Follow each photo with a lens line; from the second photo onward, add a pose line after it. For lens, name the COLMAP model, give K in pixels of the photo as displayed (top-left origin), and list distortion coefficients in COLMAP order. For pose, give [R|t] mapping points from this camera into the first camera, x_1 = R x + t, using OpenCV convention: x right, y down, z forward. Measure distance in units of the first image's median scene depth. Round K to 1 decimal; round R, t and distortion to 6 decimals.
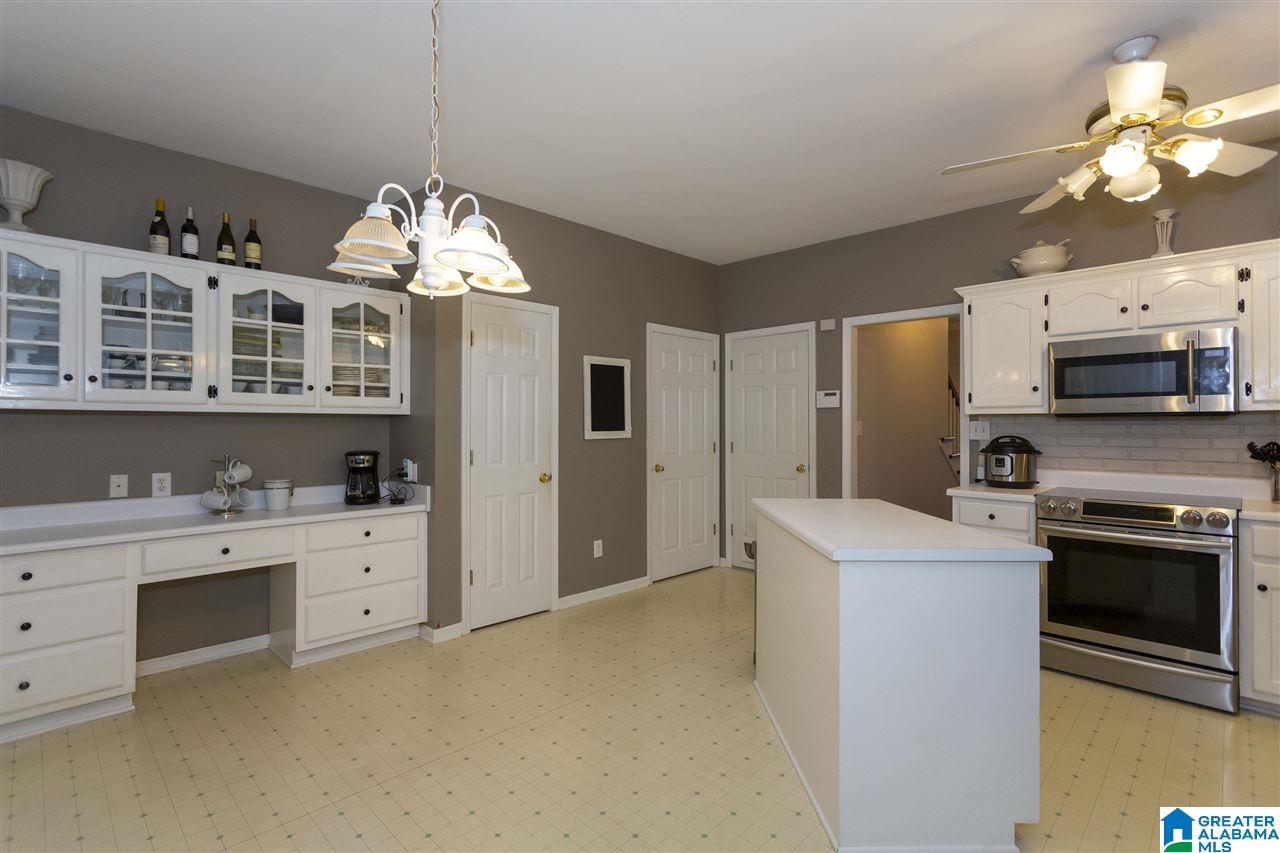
lens RADIAL K [[605.3, 0, 642.0], [0, 605.3, 425.5], [0, 0, 1]] dist [0.004820, 0.001541]
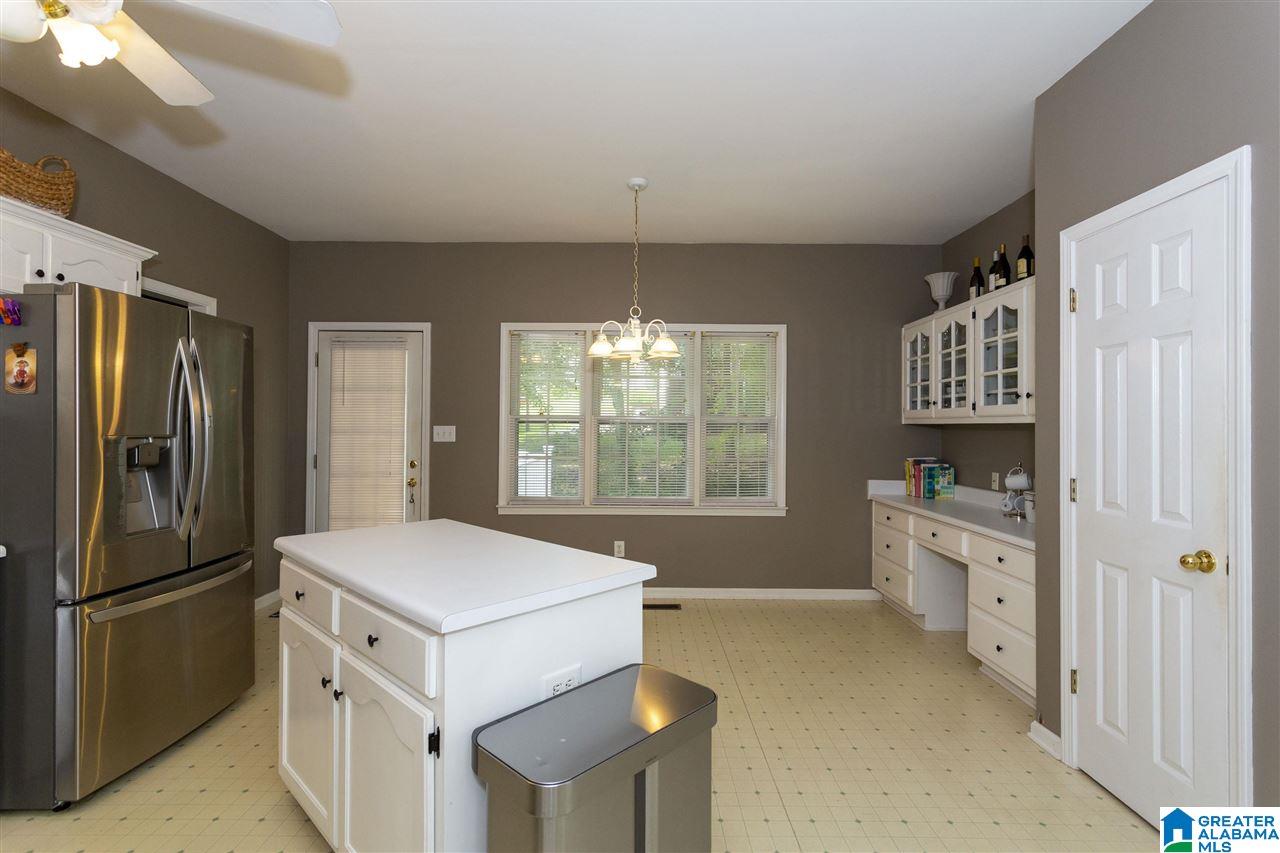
lens RADIAL K [[605.3, 0, 631.3], [0, 605.3, 424.2], [0, 0, 1]] dist [0.004820, 0.001541]
pose [[-0.733389, -0.010005, -0.679735, 0.465980], [-0.007370, 0.999950, -0.006765, -0.006377], [0.679769, 0.000048, -0.733426, 1.114128]]
